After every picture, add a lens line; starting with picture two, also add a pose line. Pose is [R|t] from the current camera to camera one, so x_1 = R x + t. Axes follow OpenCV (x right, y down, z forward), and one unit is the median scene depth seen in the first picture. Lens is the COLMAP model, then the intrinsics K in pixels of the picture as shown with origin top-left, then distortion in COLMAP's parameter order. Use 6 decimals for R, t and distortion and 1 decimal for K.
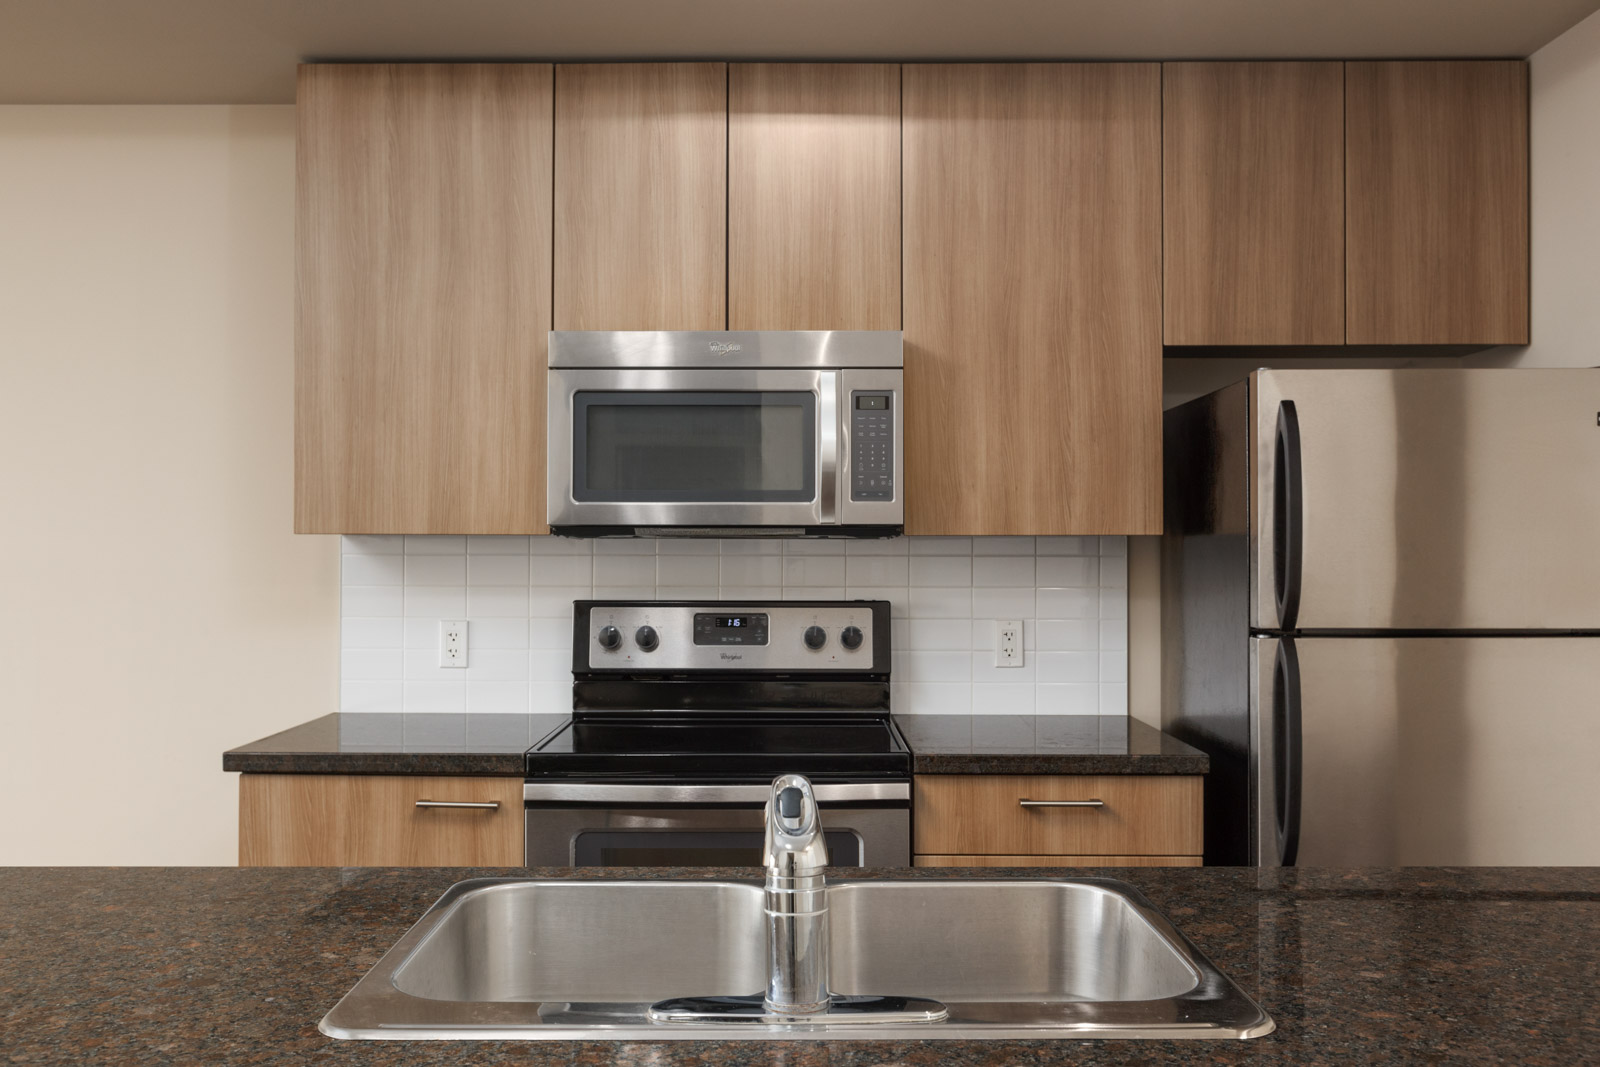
lens RADIAL K [[1355.0, 0, 800.0], [0, 1355.0, 533.5], [0, 0, 1]] dist [0.006432, -0.001706]
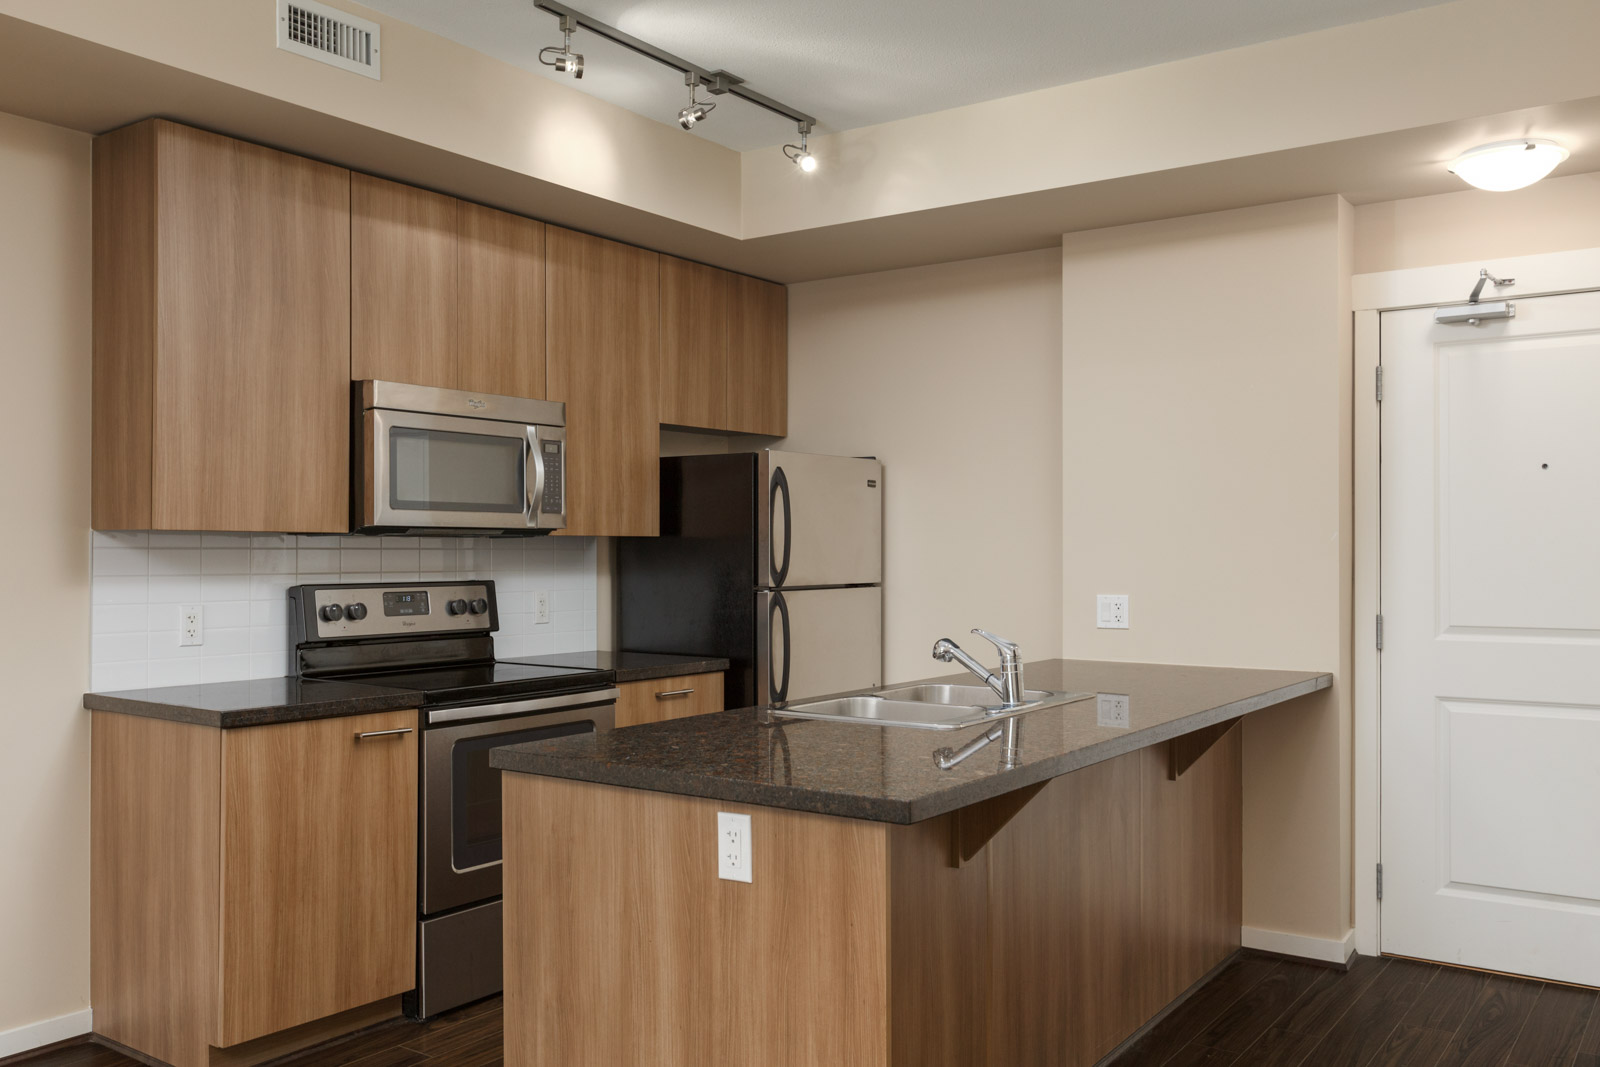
lens RADIAL K [[1355.0, 0, 800.0], [0, 1355.0, 533.5], [0, 0, 1]] dist [0.006432, -0.001706]
pose [[0.572597, 0.008944, 0.819788, -1.000174], [-0.012864, 0.999915, -0.001924, -0.001576], [-0.819736, -0.009444, 0.572664, -0.100567]]
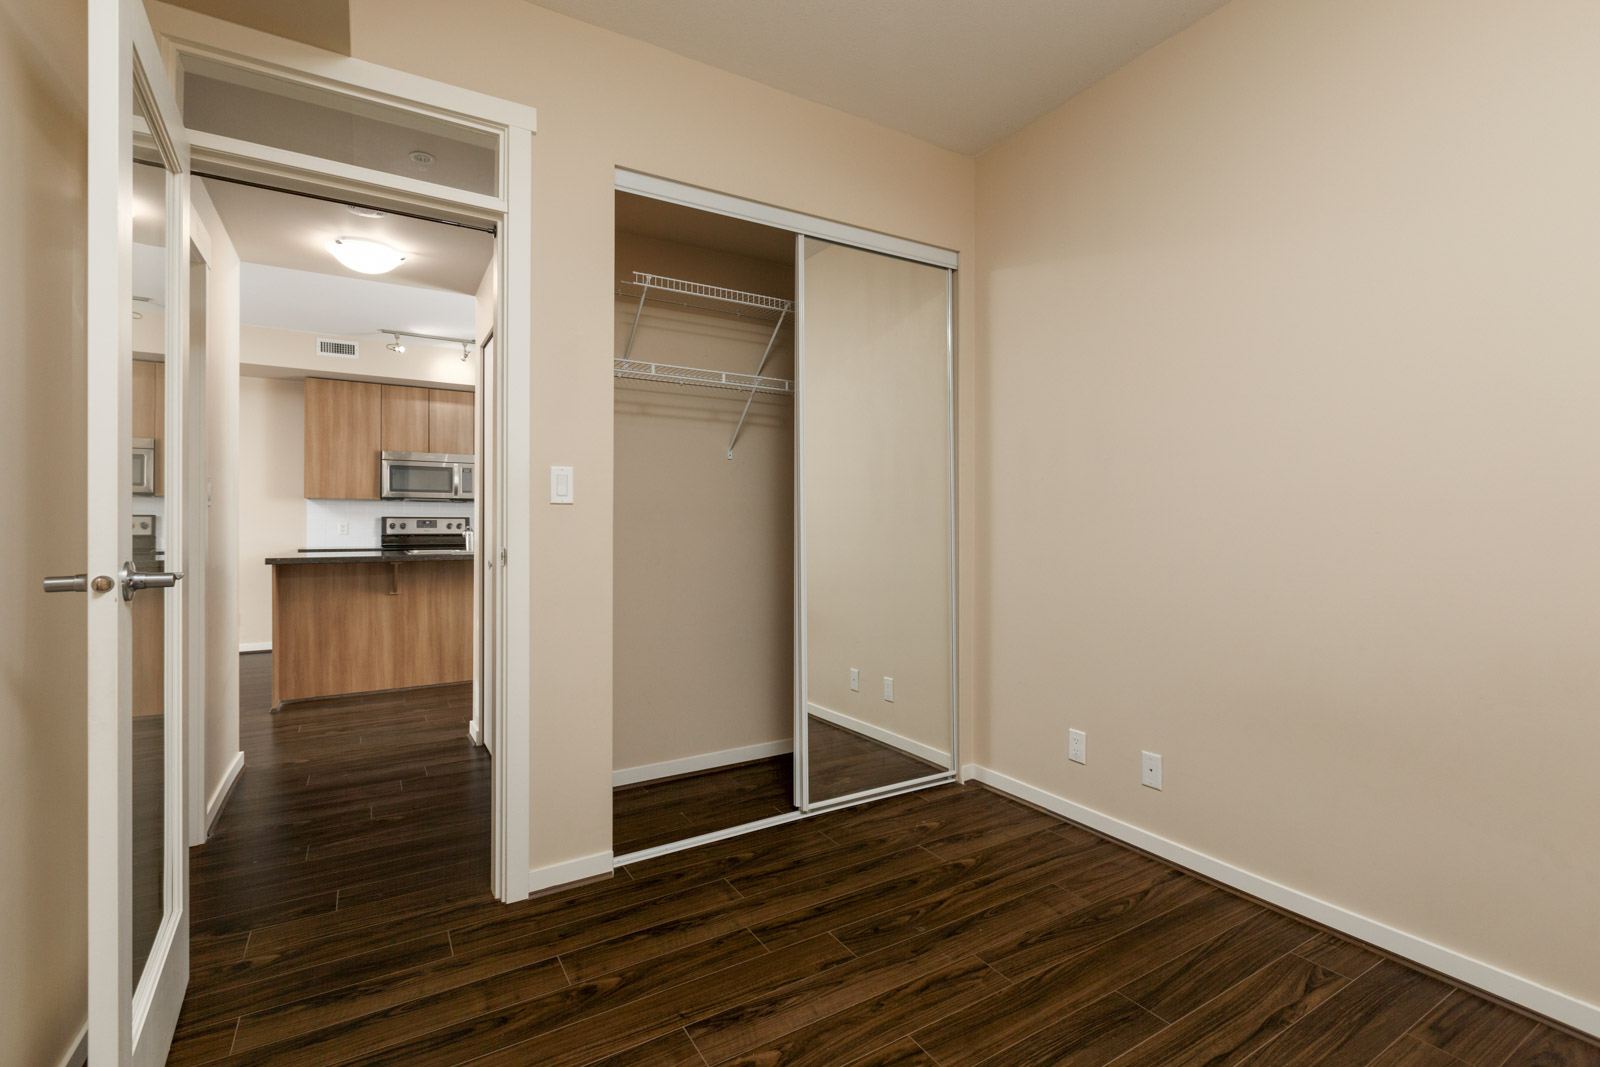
lens RADIAL K [[716.3, 0, 800.0], [0, 716.3, 533.5], [0, 0, 1]] dist [-0.000400, -0.000035]
pose [[0.852118, -0.003416, 0.523339, -0.236518], [-0.009896, 0.999695, 0.022638, 0.042276], [-0.523257, -0.024469, 0.851824, -1.514709]]
